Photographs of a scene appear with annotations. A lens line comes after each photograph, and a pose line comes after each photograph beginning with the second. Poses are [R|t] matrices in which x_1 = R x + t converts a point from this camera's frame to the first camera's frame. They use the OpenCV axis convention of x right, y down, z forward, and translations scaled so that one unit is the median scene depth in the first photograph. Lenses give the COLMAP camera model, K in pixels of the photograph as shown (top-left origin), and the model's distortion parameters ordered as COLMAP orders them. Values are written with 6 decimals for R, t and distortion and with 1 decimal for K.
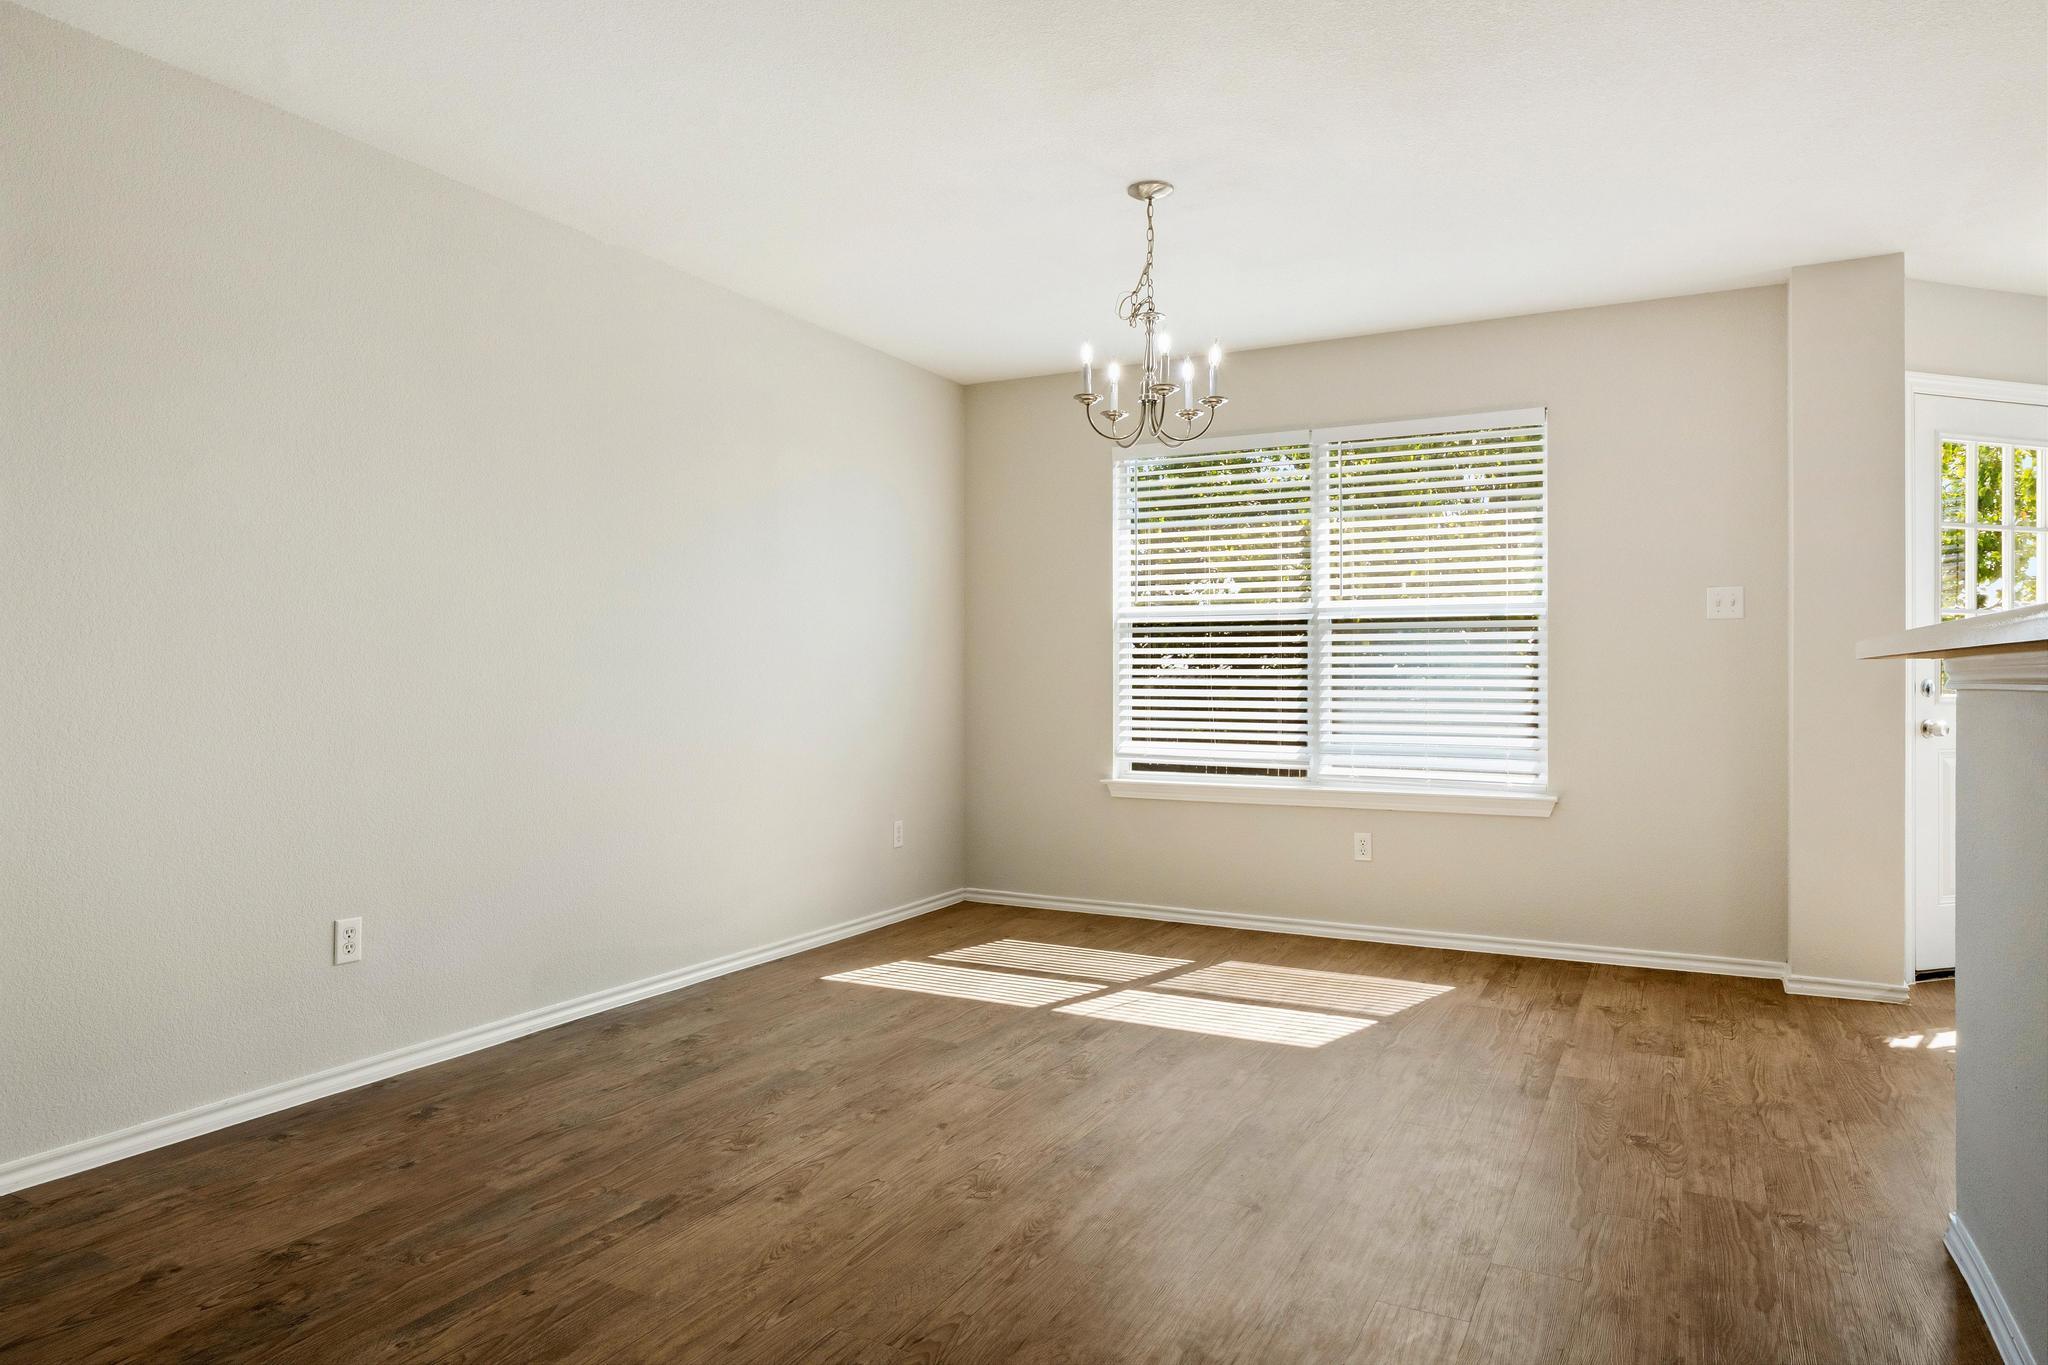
lens RADIAL K [[1253.1, 0, 1030.9], [0, 1253.1, 658.6], [0, 0, 1]] dist [-0.005767, 0.005994]
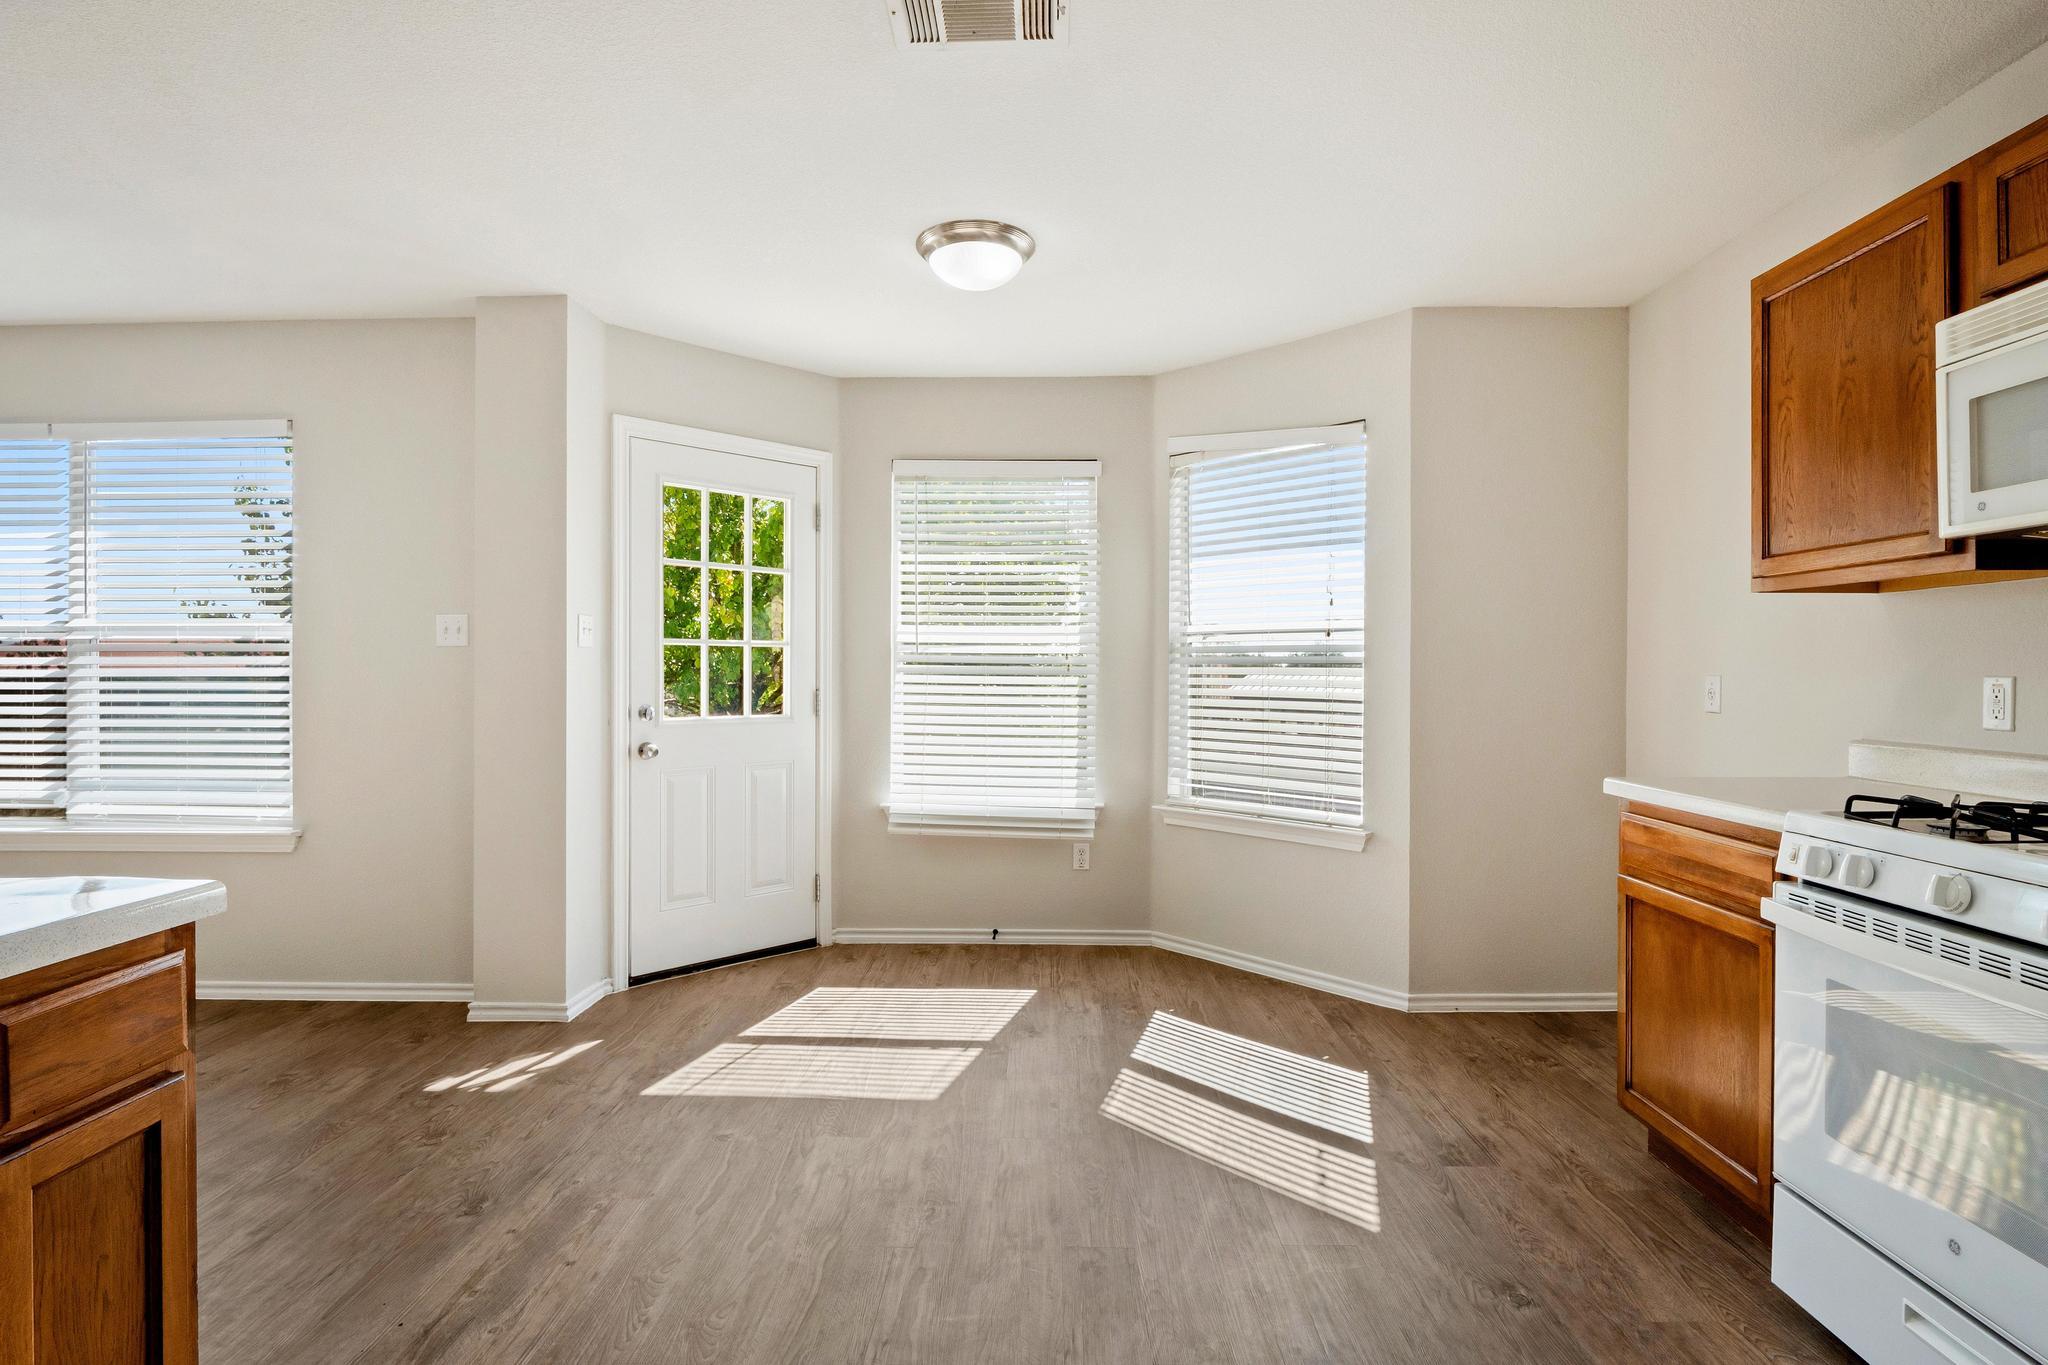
lens RADIAL K [[998.7, 0, 991.6], [0, 998.7, 670.7], [0, 0, 1]] dist [-0.011287, -0.002042]
pose [[0.900415, -0.002143, 0.435027, 0.759906], [-0.004308, 0.999895, 0.013841, -0.031873], [-0.435011, -0.014336, 0.900311, 0.122739]]
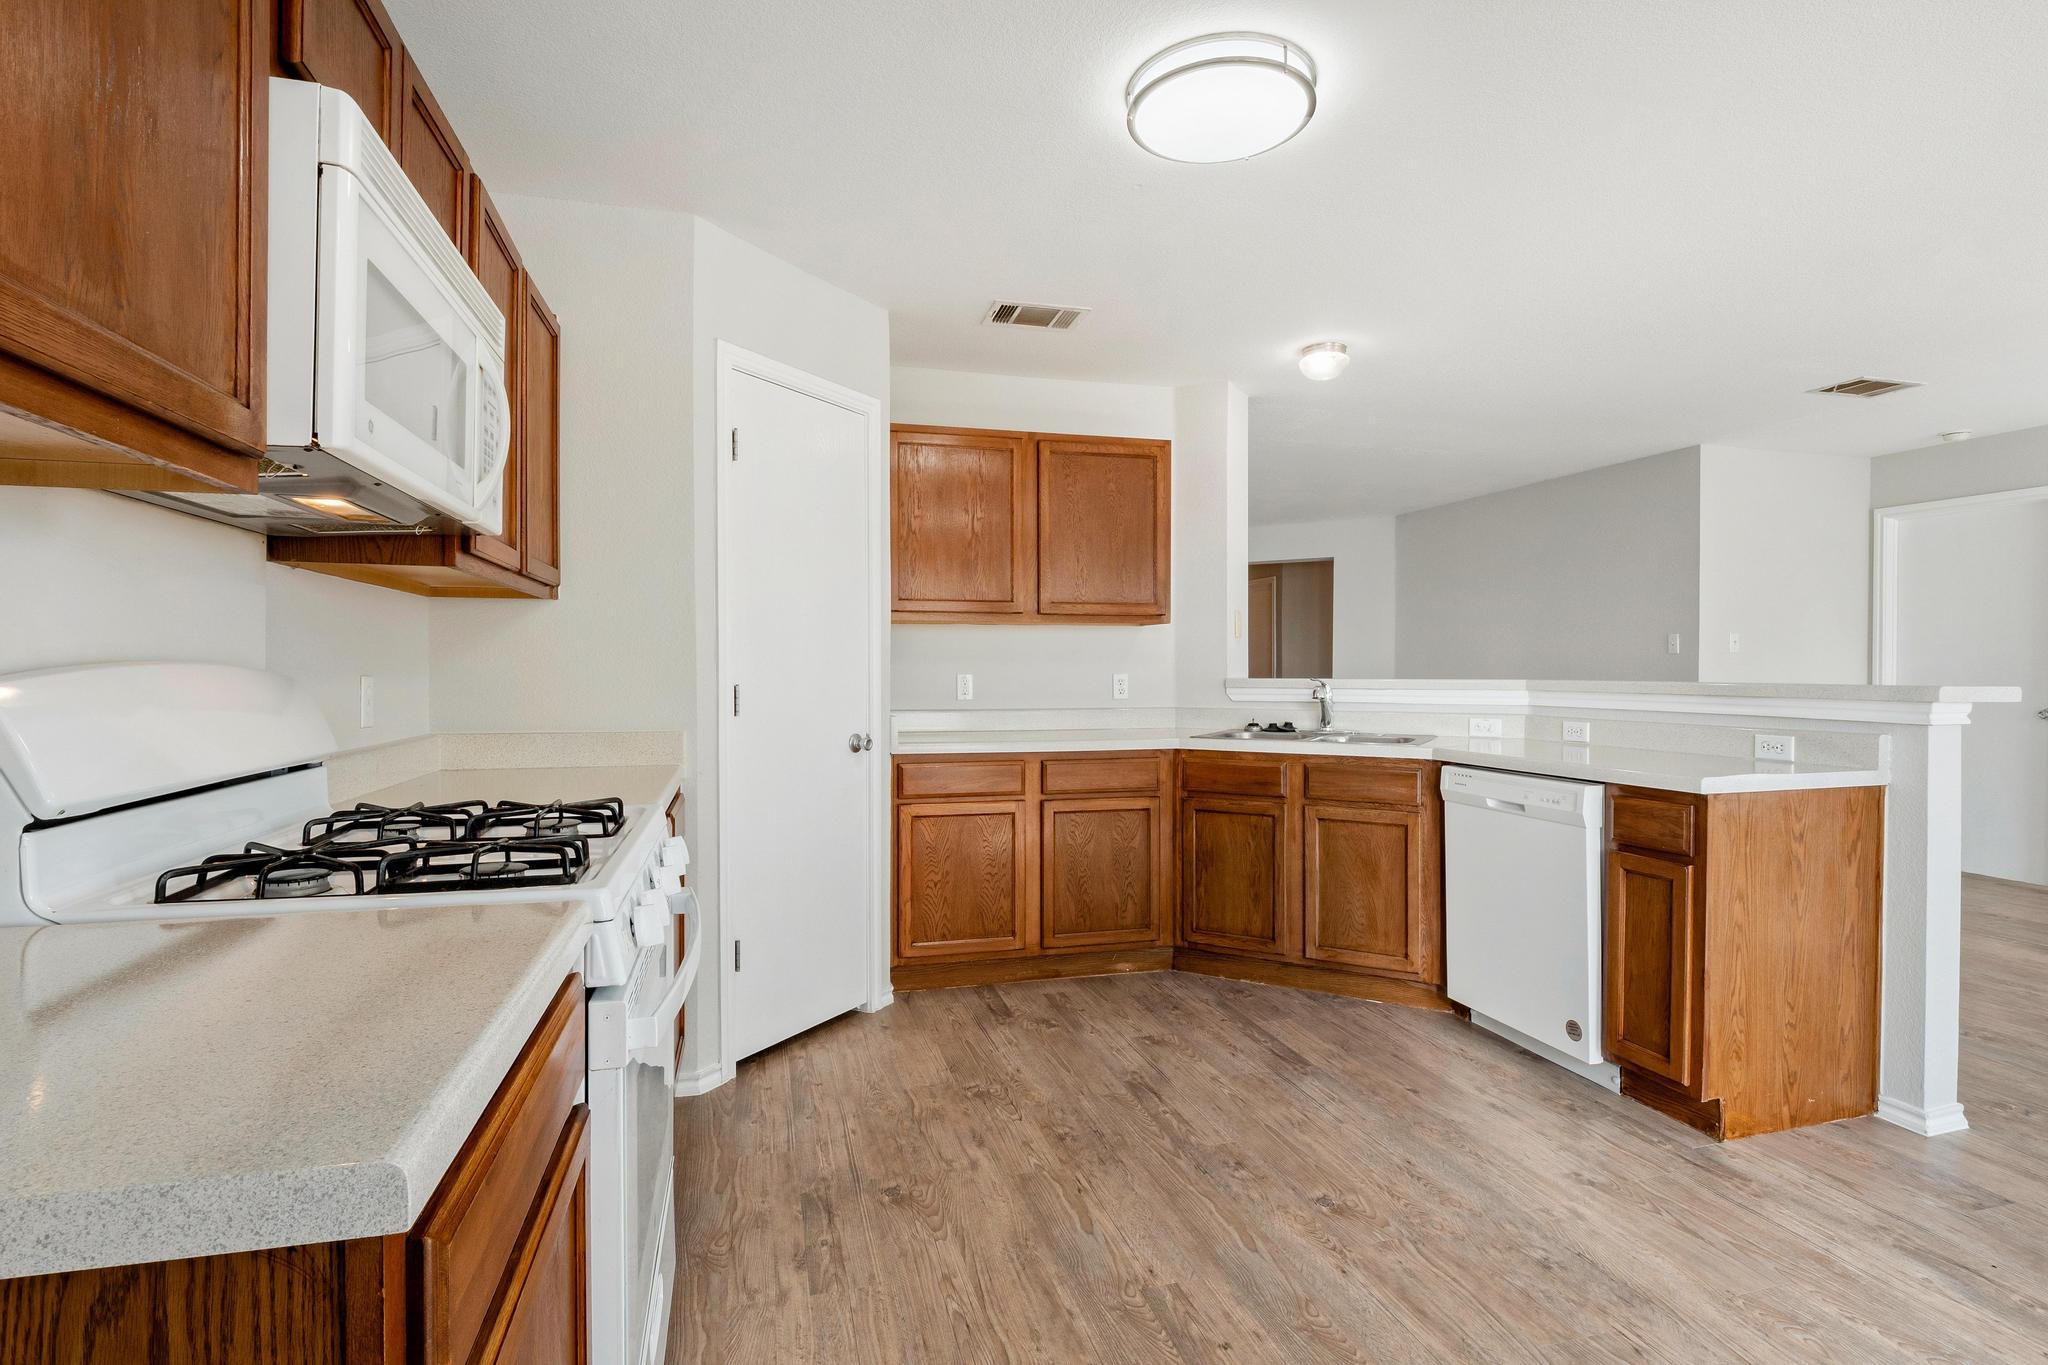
lens RADIAL K [[998.7, 0, 984.3], [0, 998.7, 679.7], [0, 0, 1]] dist [-0.011287, -0.002042]
pose [[-0.737558, 0.006995, -0.675247, 1.473140], [0.009145, 0.999958, 0.000369, -0.021559], [0.675221, -0.005903, -0.737592, 0.717750]]
